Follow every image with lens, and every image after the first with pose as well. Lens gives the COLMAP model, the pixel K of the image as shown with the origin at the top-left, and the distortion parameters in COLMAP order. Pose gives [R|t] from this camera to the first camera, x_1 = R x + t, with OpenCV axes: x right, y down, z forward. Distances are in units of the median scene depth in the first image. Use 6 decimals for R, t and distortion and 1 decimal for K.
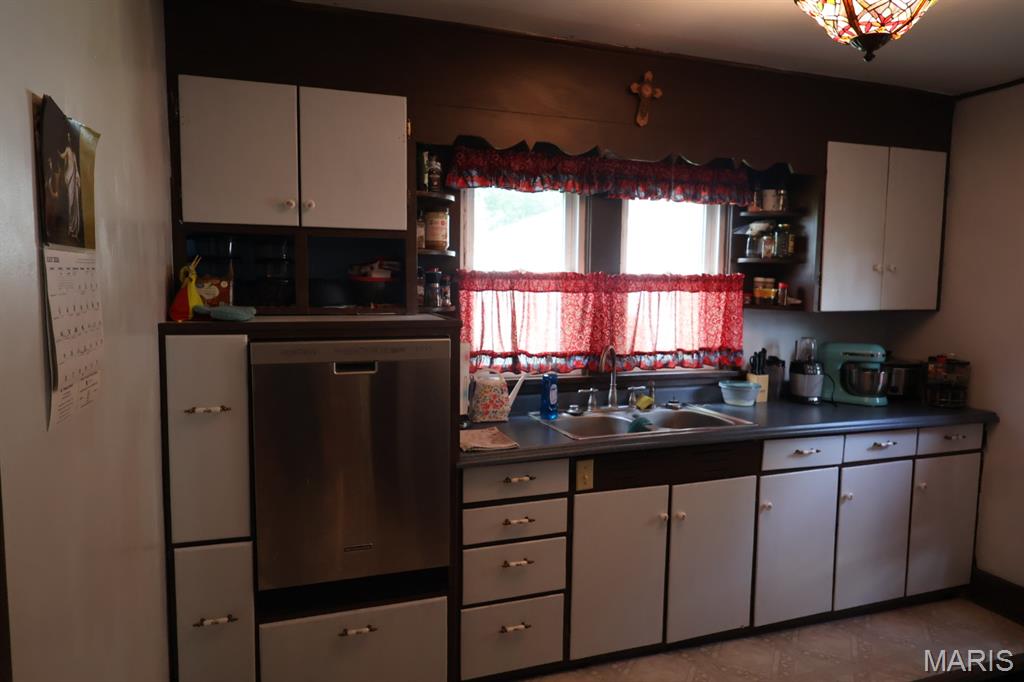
lens RADIAL K [[669.4, 0, 512.5], [0, 669.4, 340.5], [0, 0, 1]] dist [0.007271, -0.000255]
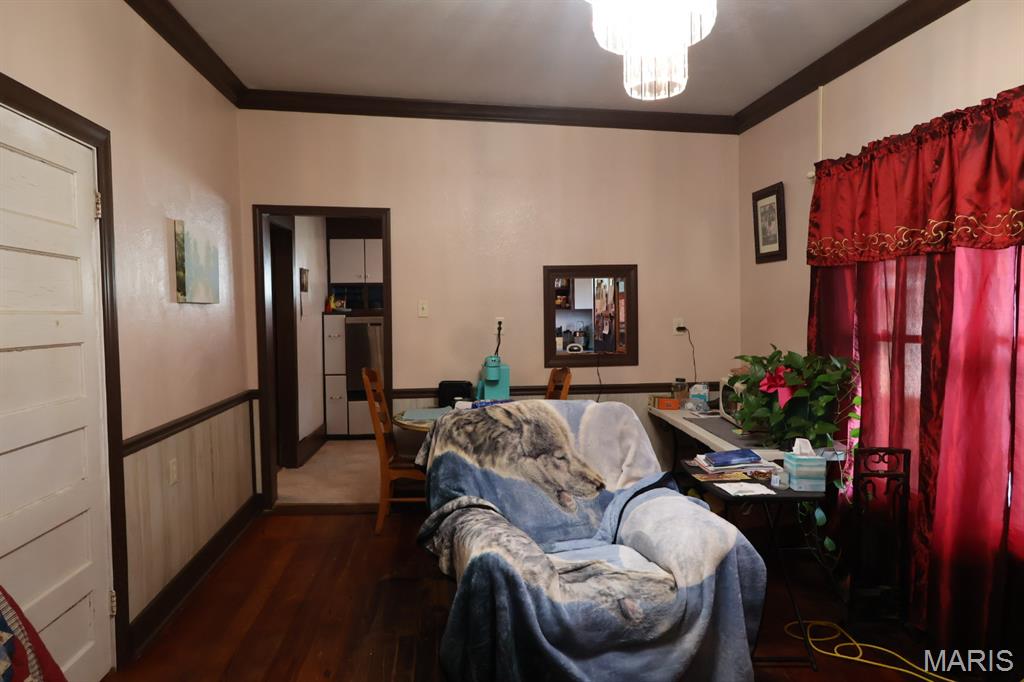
lens RADIAL K [[669.4, 0, 512.0], [0, 669.4, 343.7], [0, 0, 1]] dist [0.007271, -0.000255]
pose [[0.970569, -0.005151, -0.240766, 1.229379], [-0.005652, 0.999009, -0.044155, 0.276745], [0.240755, 0.044216, 0.969578, -2.073090]]
